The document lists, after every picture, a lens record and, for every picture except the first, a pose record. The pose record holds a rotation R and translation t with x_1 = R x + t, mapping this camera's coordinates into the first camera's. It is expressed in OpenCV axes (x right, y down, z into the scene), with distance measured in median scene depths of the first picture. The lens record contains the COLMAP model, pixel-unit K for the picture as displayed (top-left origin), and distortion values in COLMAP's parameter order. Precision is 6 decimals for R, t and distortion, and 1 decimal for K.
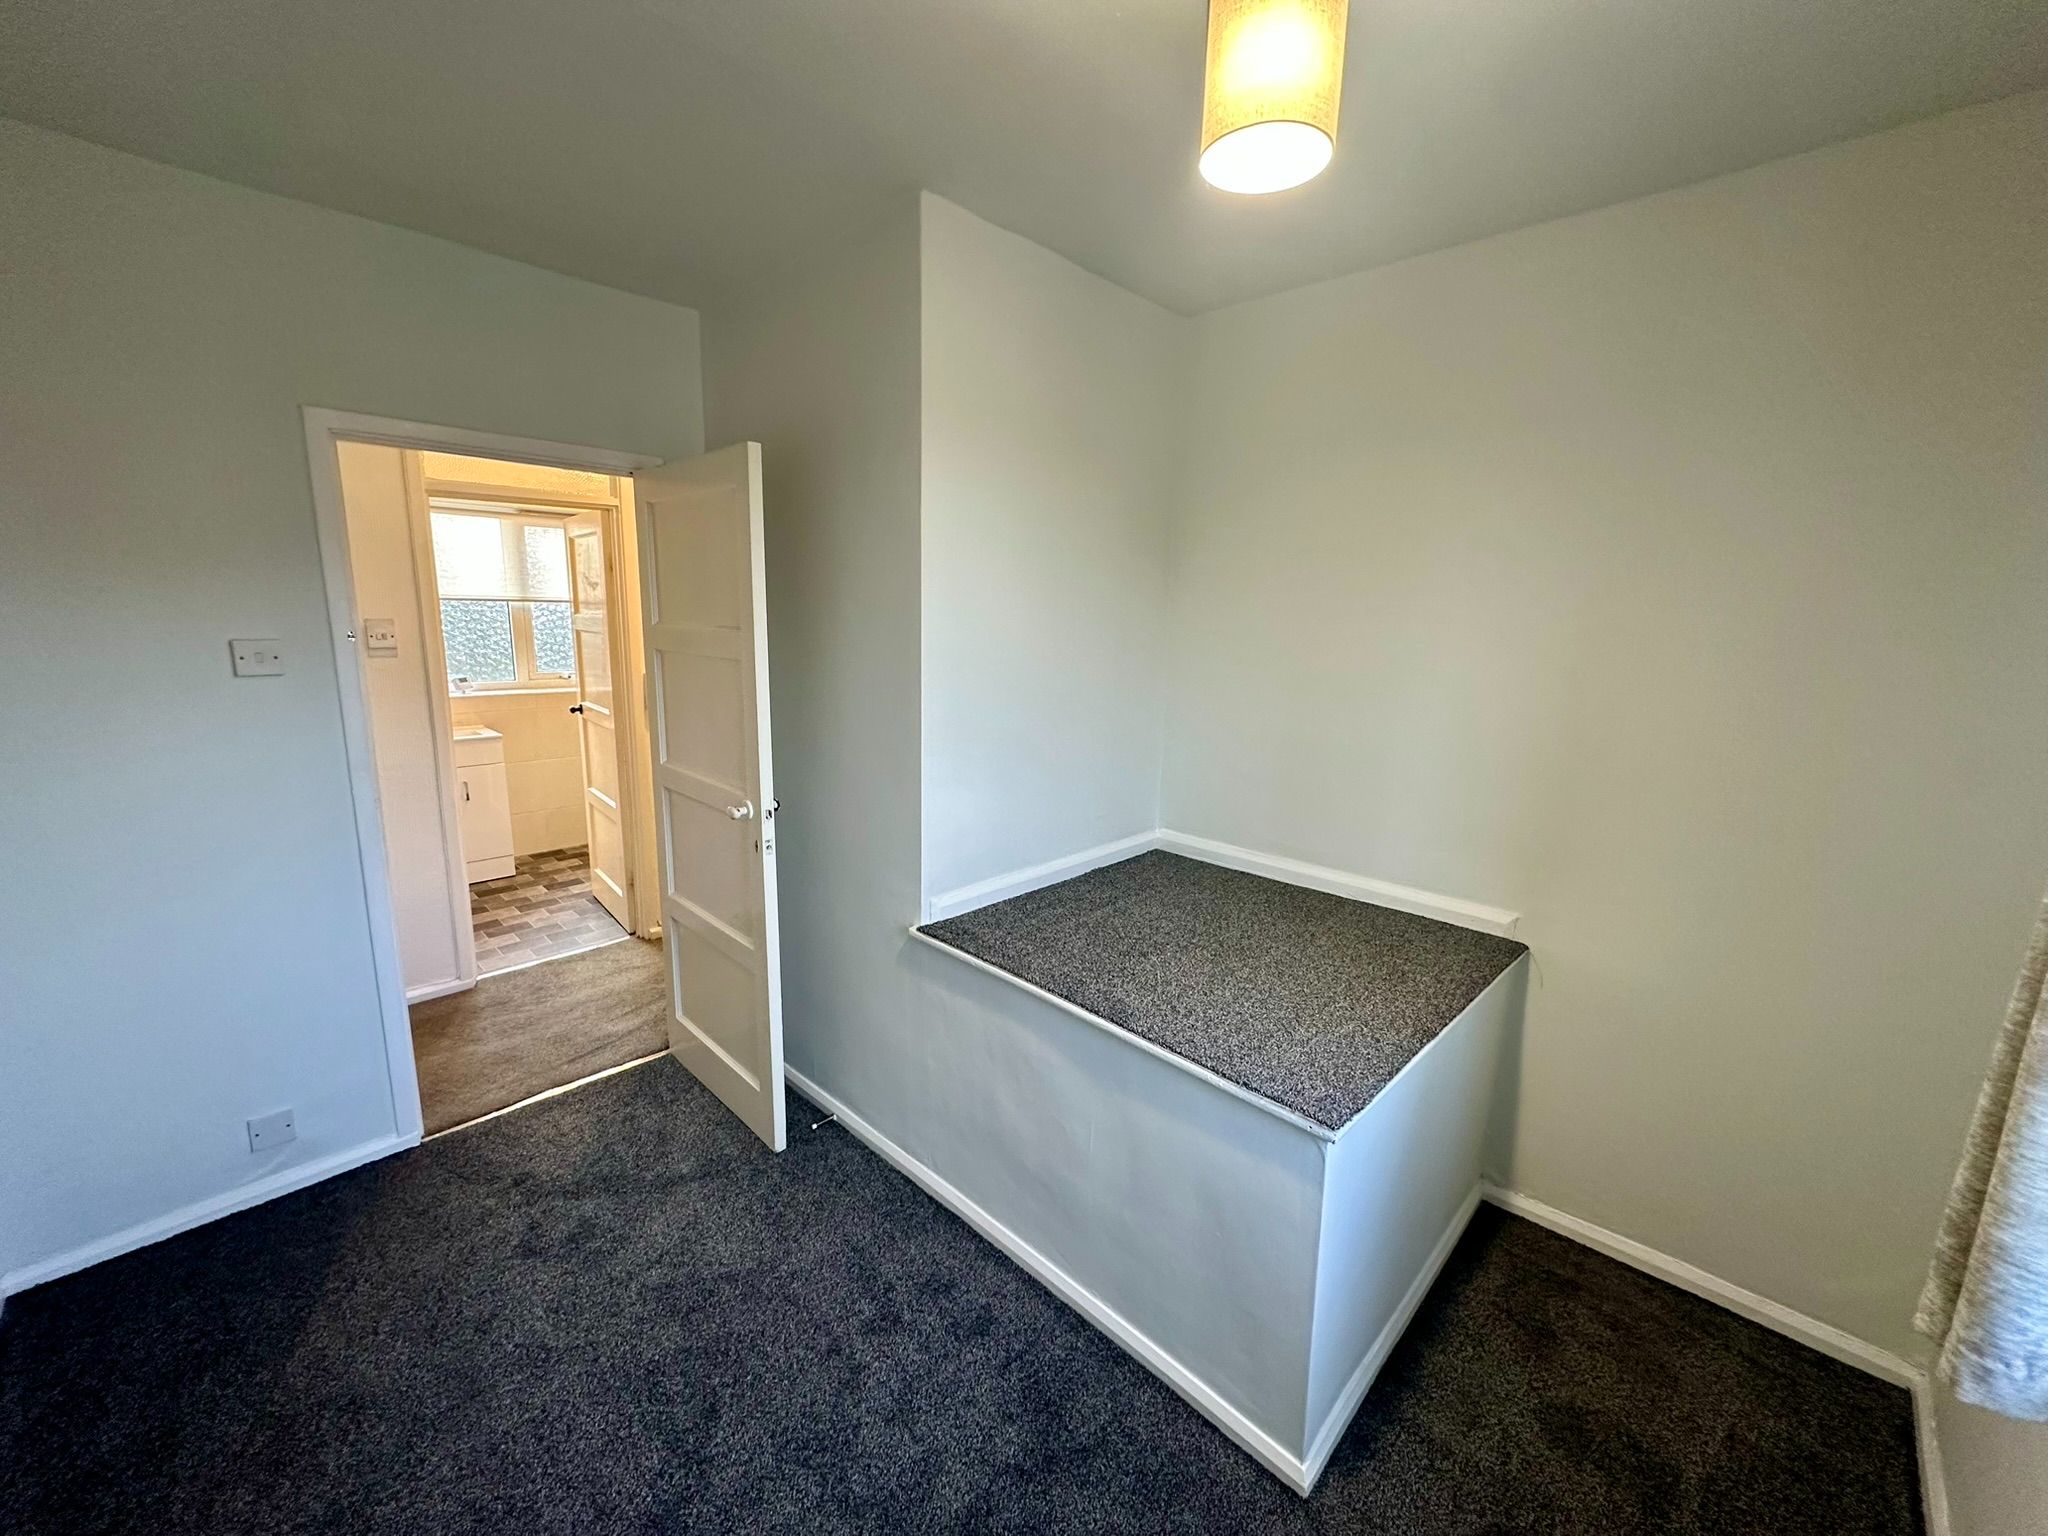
lens RADIAL K [[813.1, 0, 1024.0], [0, 813.1, 768.0], [0, 0, 1]] dist [-0.001449, -0.000213]
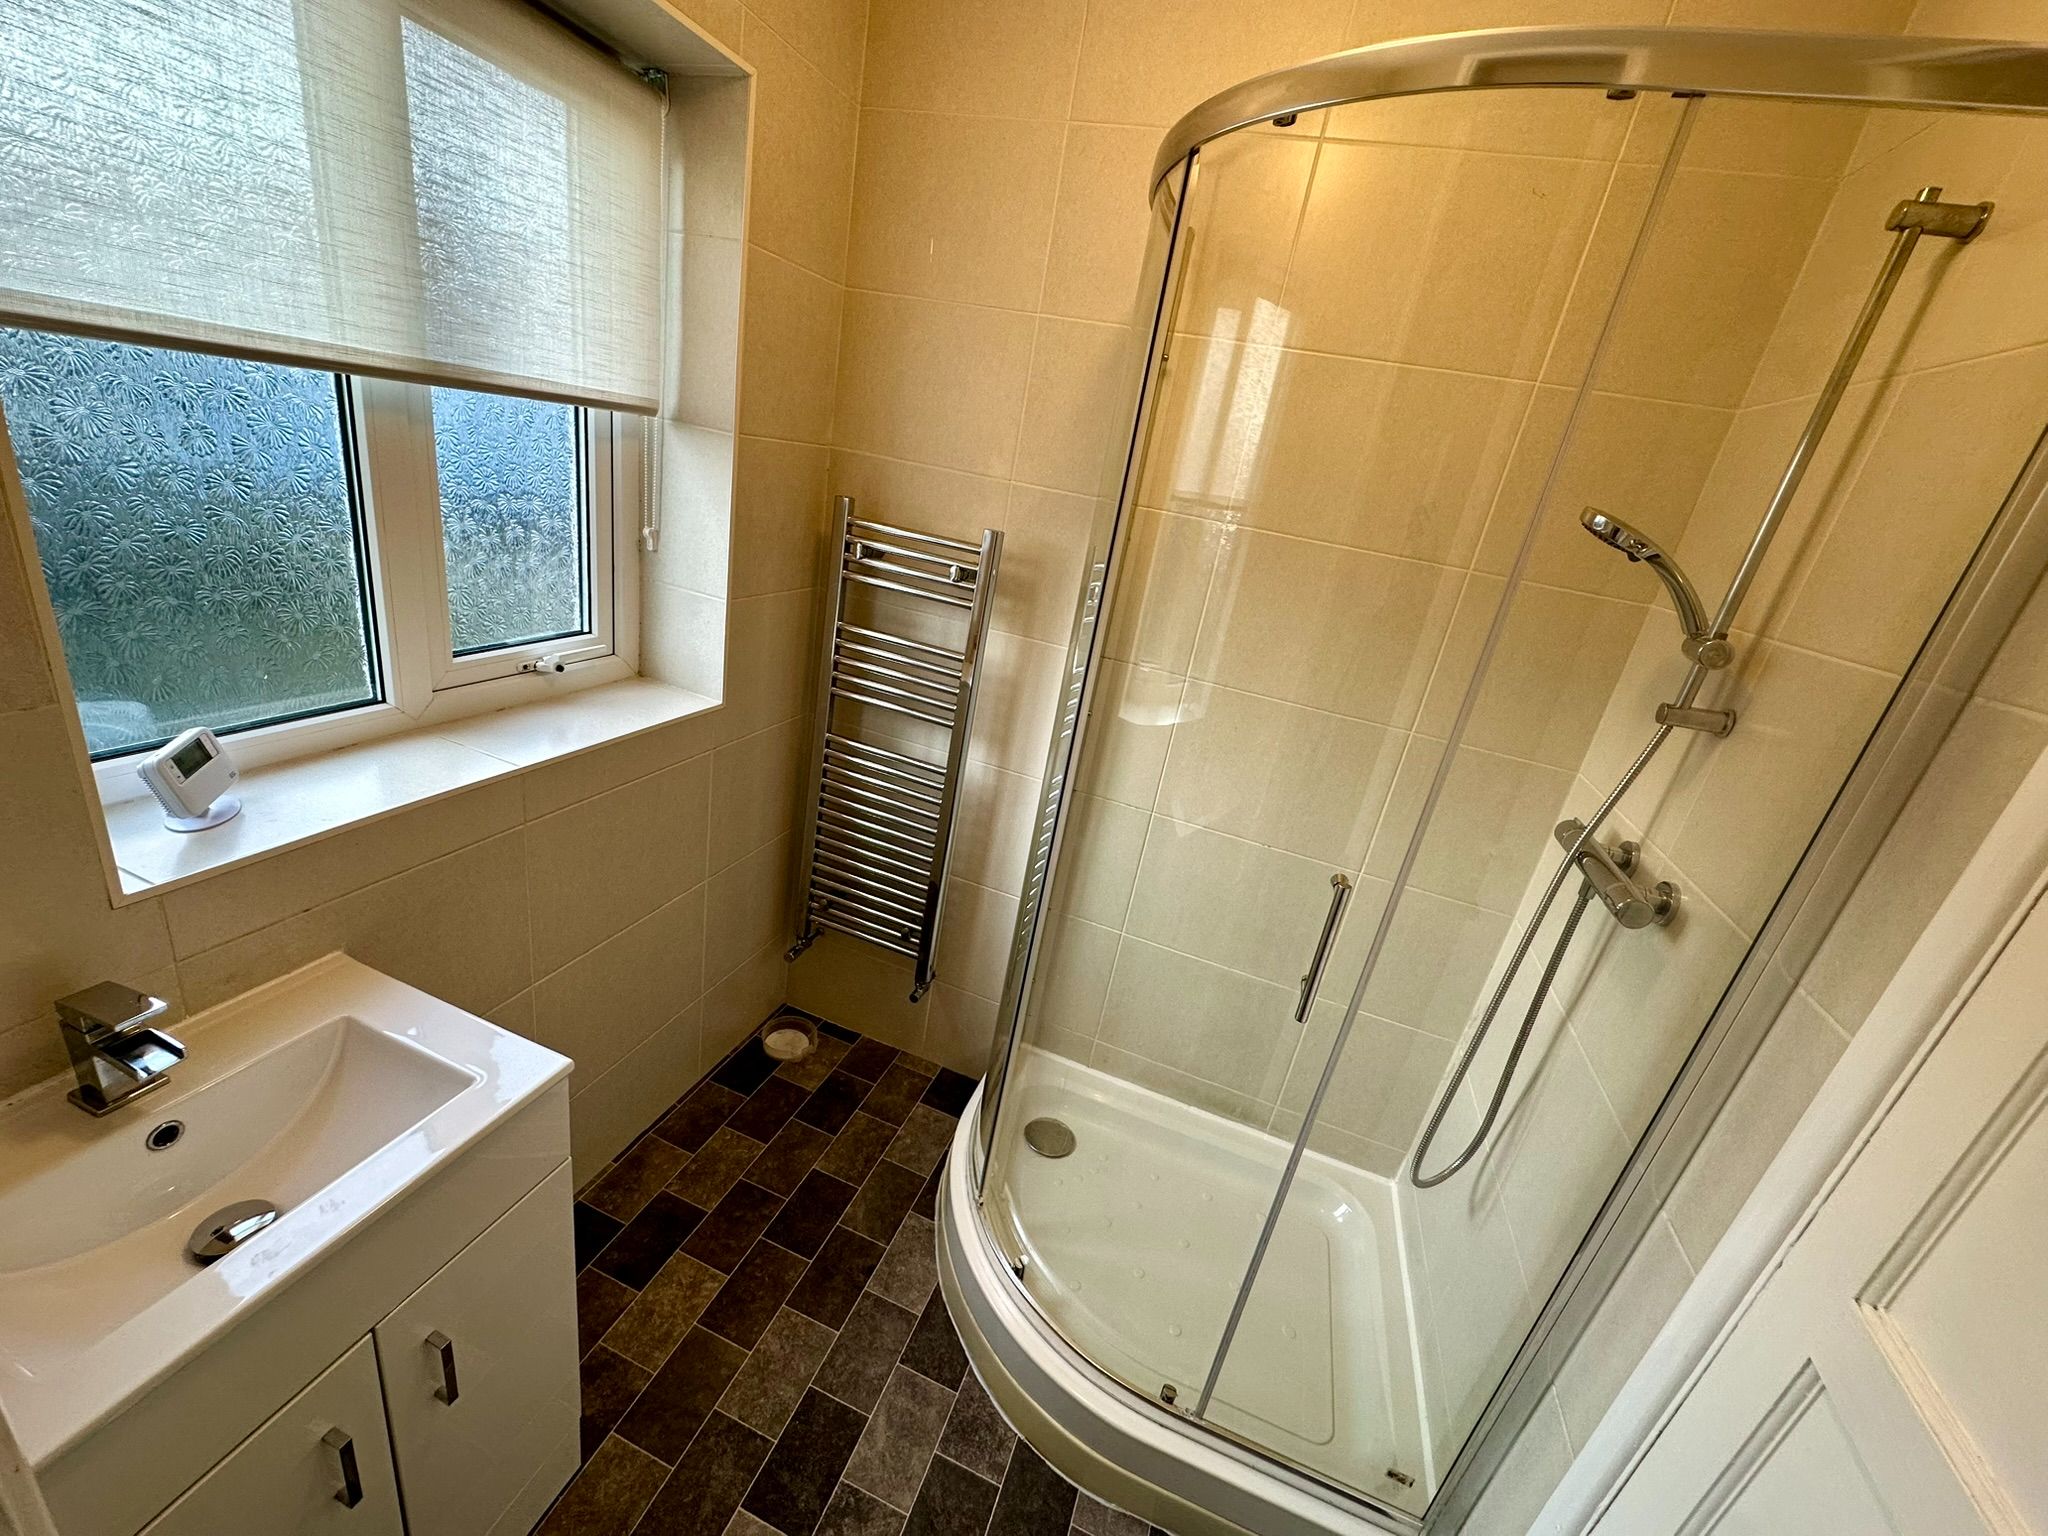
lens RADIAL K [[813.1, 0, 1024.0], [0, 813.1, 768.0], [0, 0, 1]] dist [-0.001449, -0.000213]
pose [[0.892662, -0.030602, 0.449686, -0.576539], [-0.068249, 0.977011, 0.201967, -0.157126], [-0.445529, -0.210979, 0.870053, 0.706252]]
